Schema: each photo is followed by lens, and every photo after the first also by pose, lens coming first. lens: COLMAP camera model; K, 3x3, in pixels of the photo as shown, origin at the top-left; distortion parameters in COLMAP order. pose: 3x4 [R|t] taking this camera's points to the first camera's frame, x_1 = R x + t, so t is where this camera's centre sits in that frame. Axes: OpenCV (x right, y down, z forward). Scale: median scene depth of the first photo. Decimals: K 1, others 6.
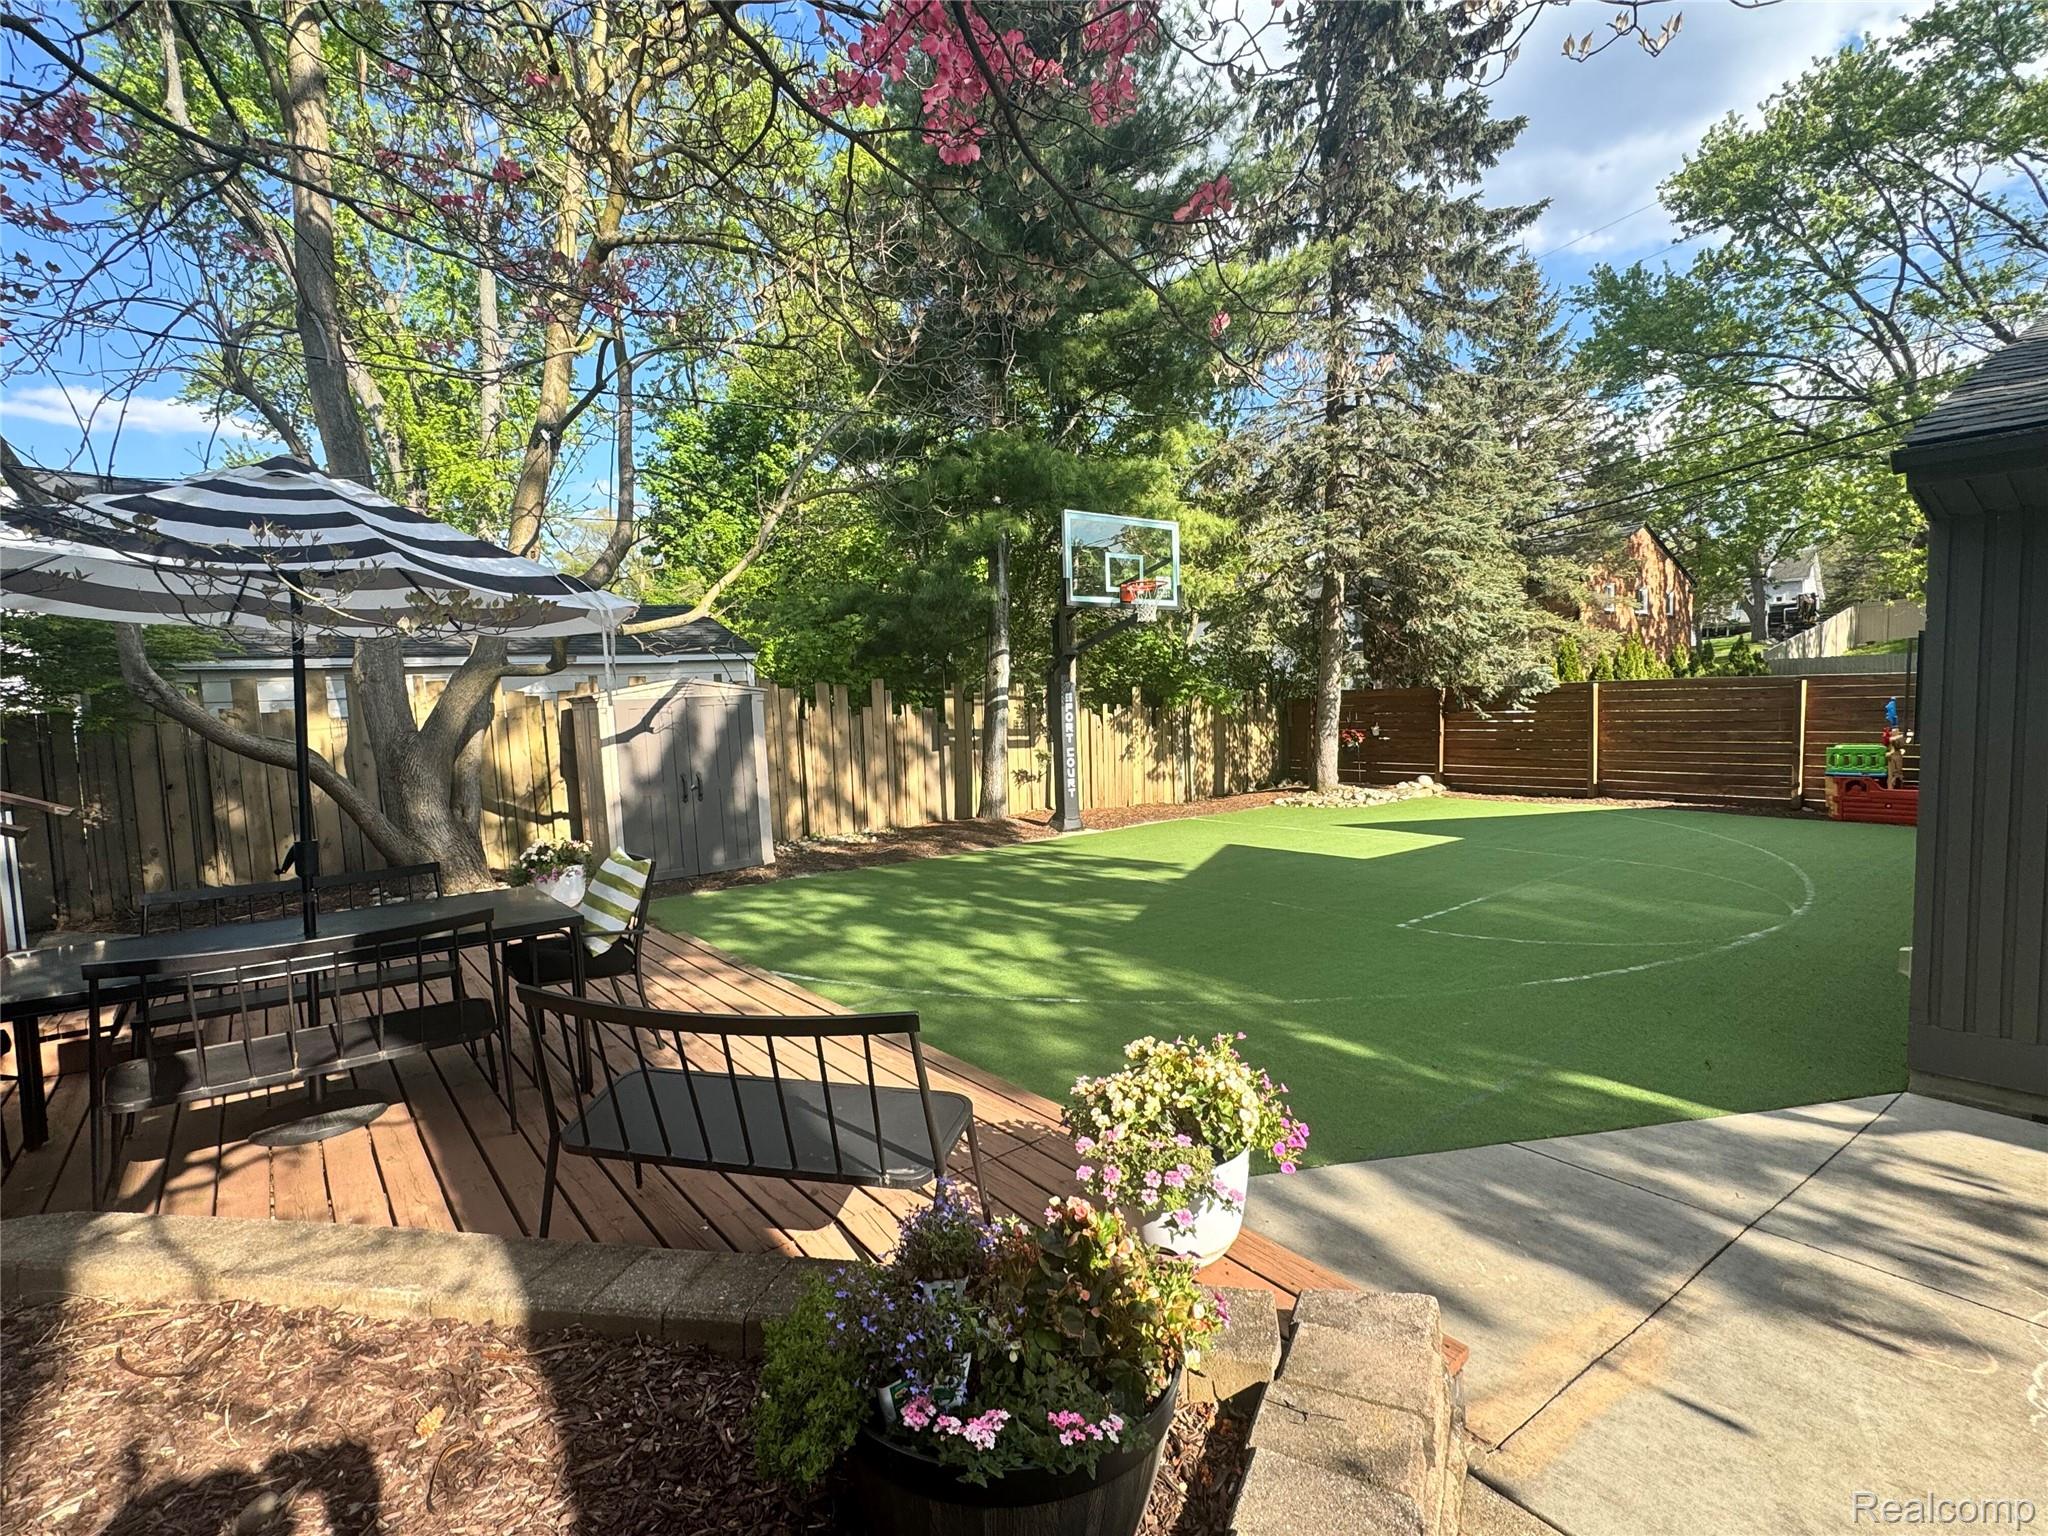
lens RADIAL K [[965.1, 0, 1024.0], [0, 965.1, 768.0], [0, 0, 1]] dist [-0.001627, -0.000221]
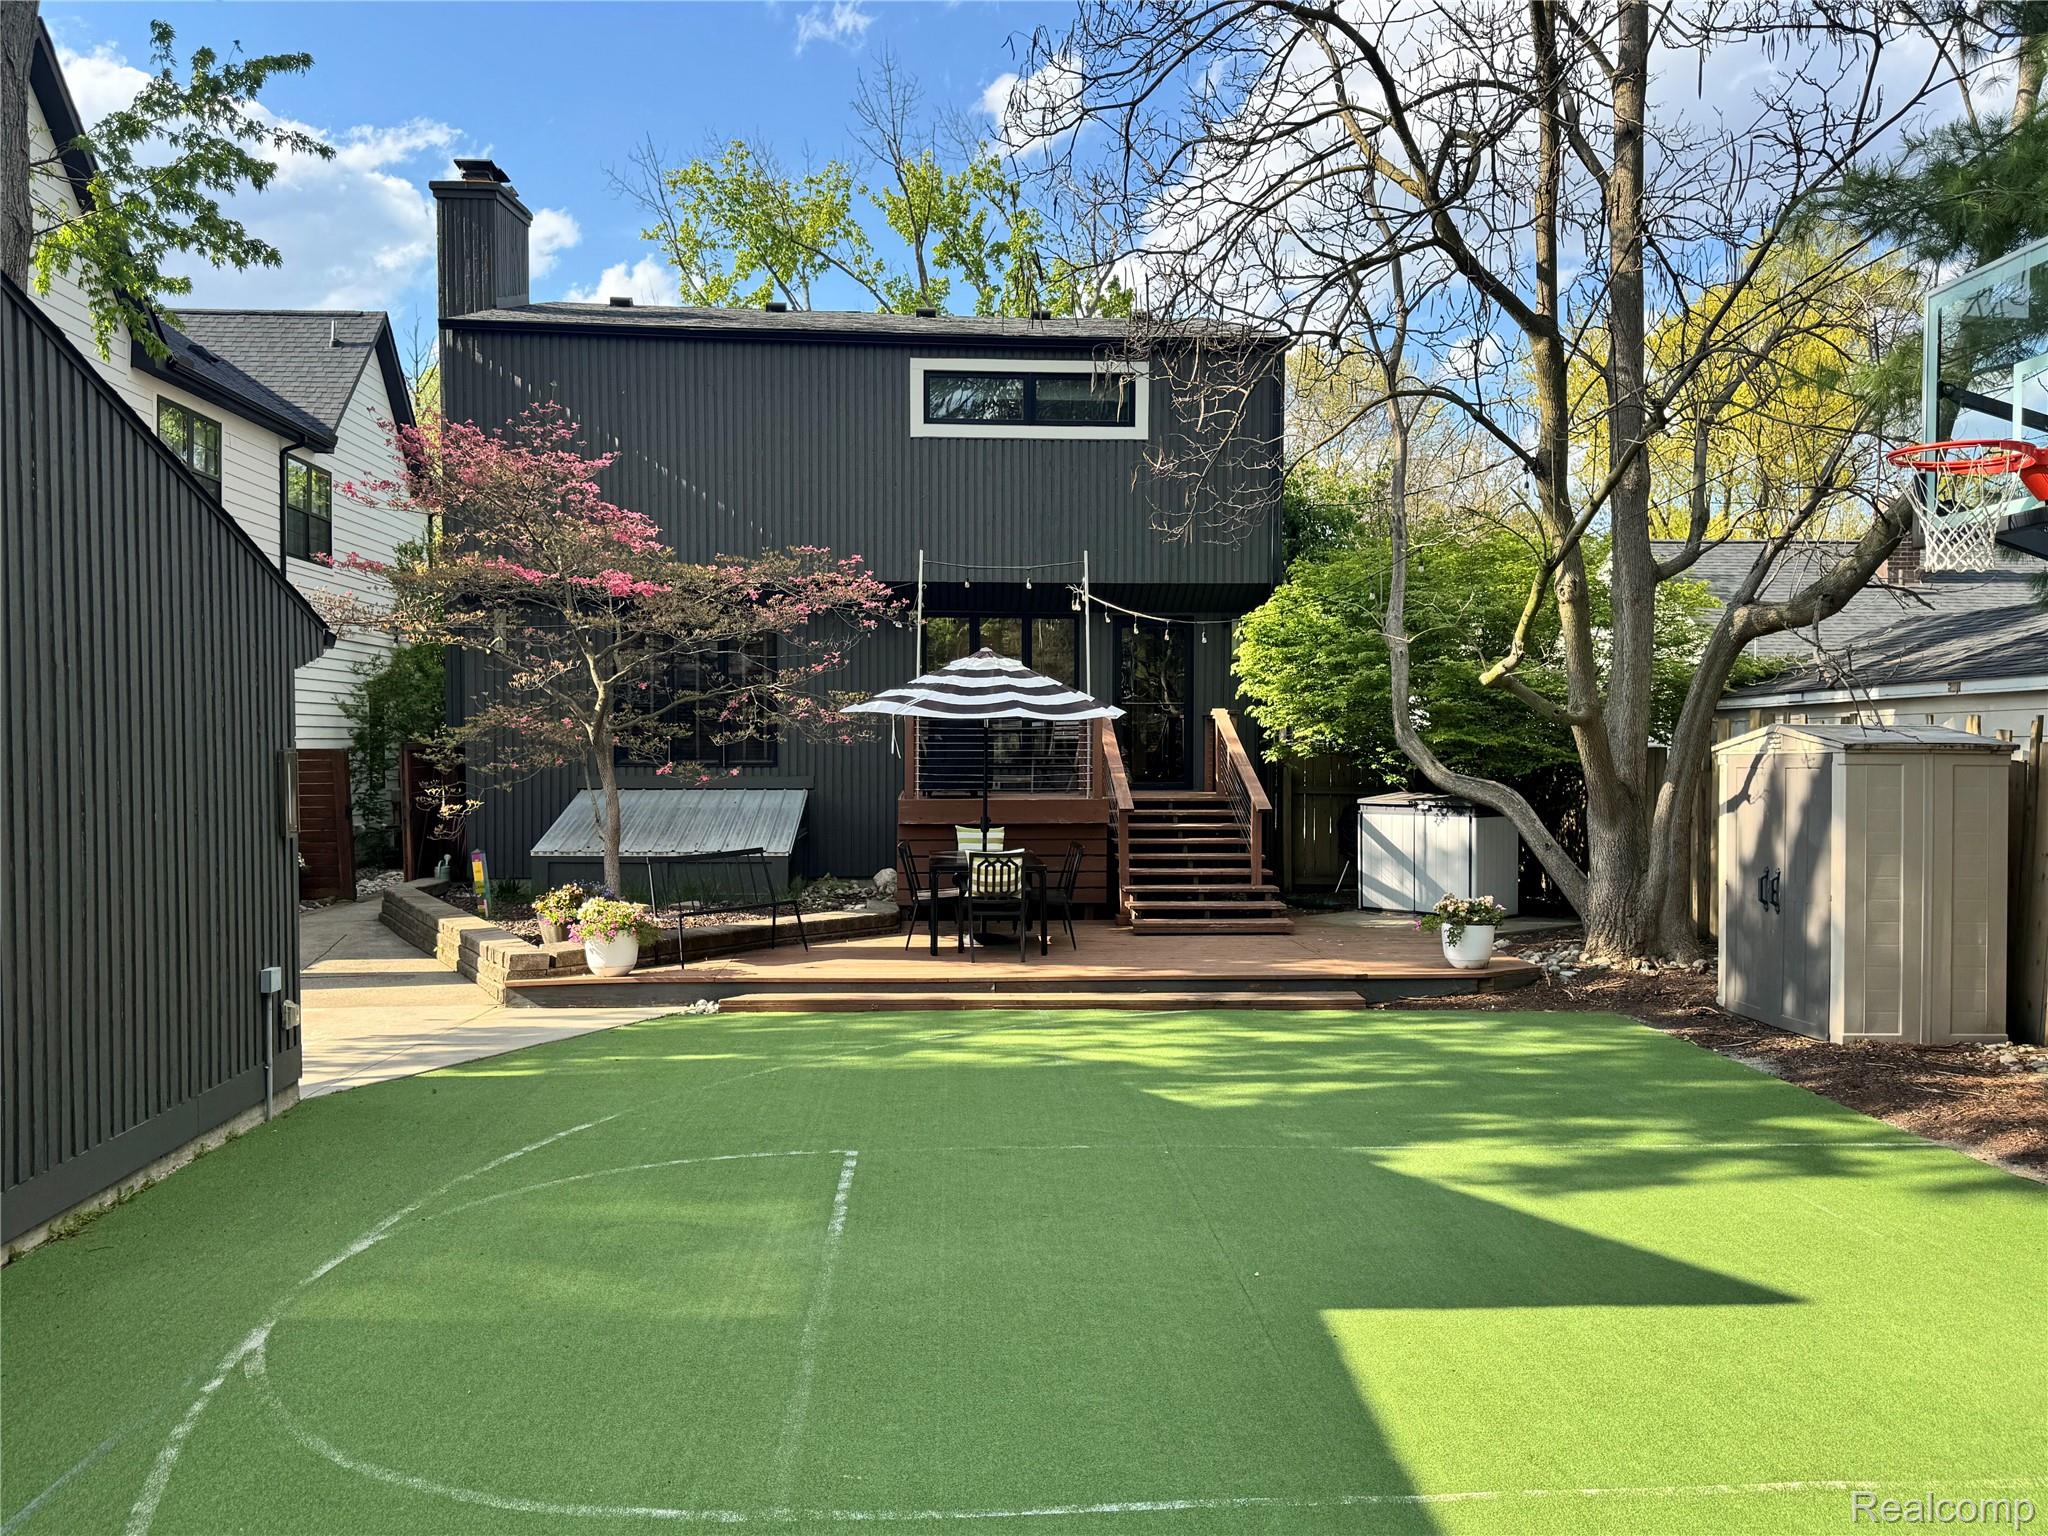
lens RADIAL K [[1596.0, 0, 1024.0], [0, 1596.0, 768.0], [0, 0, 1]] dist [0.001636, 0.000424]
pose [[-0.580818, 0.053509, -0.812273, 0.606120], [-0.046359, 0.994044, 0.098632, -0.104598], [0.812712, 0.094944, -0.574878, 0.870603]]
